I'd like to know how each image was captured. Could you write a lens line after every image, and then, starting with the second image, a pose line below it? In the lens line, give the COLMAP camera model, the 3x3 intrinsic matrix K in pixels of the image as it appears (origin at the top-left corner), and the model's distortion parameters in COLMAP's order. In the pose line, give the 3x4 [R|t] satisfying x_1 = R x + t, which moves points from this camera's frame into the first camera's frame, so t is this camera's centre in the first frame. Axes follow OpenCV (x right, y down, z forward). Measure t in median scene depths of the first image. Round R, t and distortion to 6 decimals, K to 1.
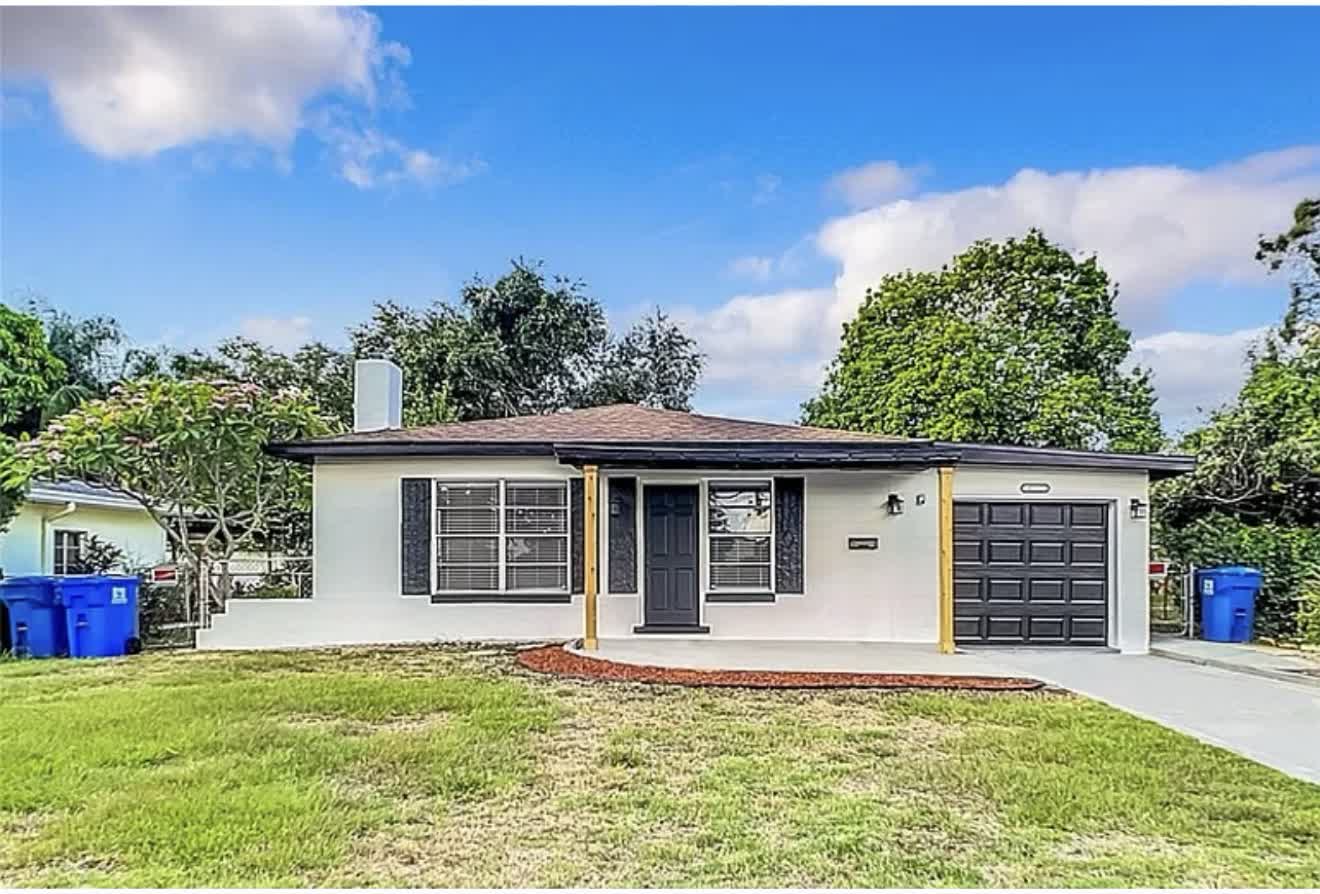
lens RADIAL K [[955.3, 0, 710.3], [0, 955.3, 577.7], [0, 0, 1]] dist [0.001526, -0.009424]
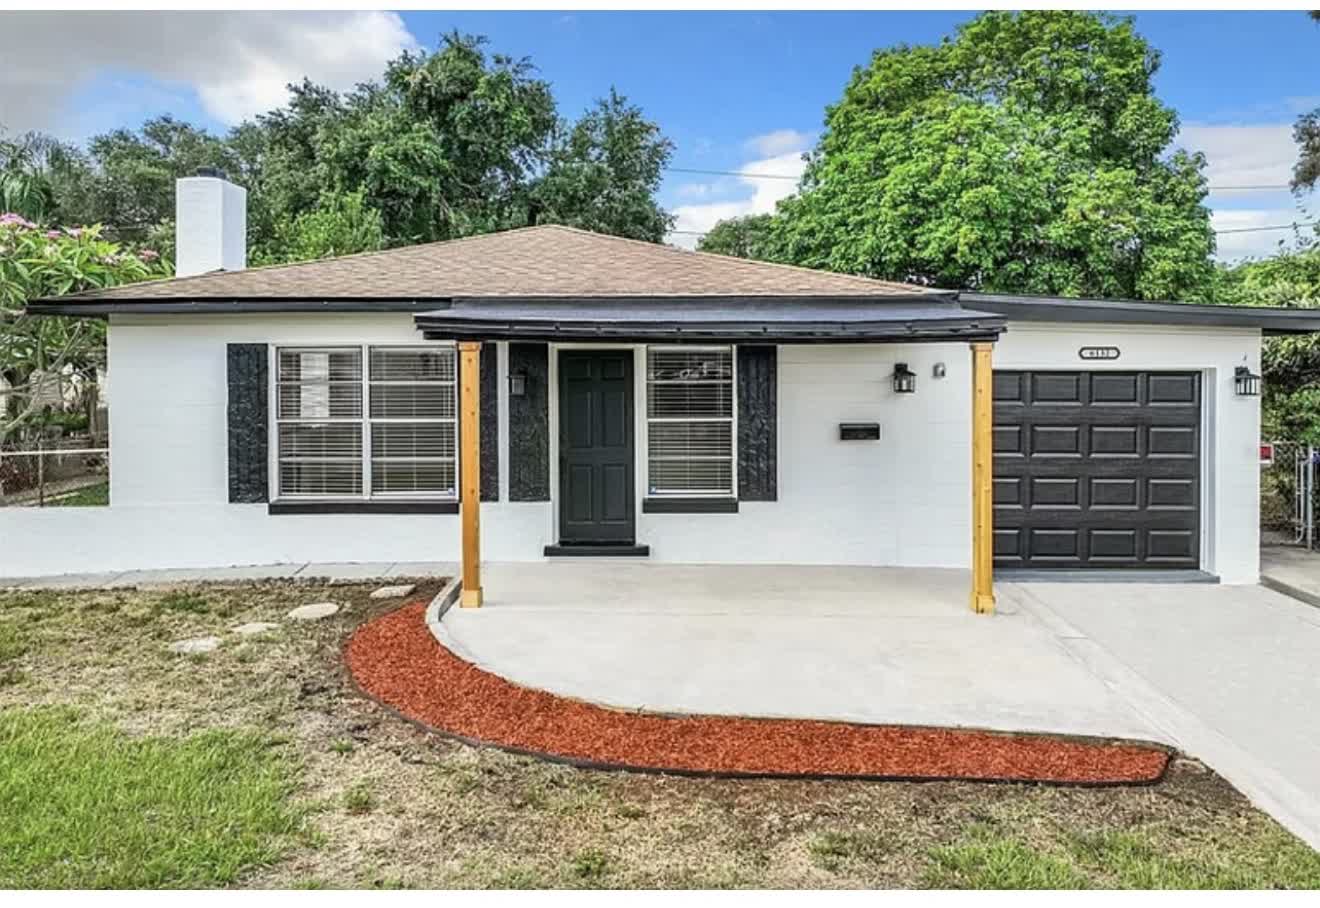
lens RADIAL K [[974.3, 0, 661.4], [0, 974.3, 382.9], [0, 0, 1]] dist [0.010891, 0.025517]
pose [[0.999618, -0.002384, -0.027528, 0.015214], [0.003041, 0.999711, 0.023840, -0.045451], [0.027464, -0.023915, 0.999337, 0.128559]]
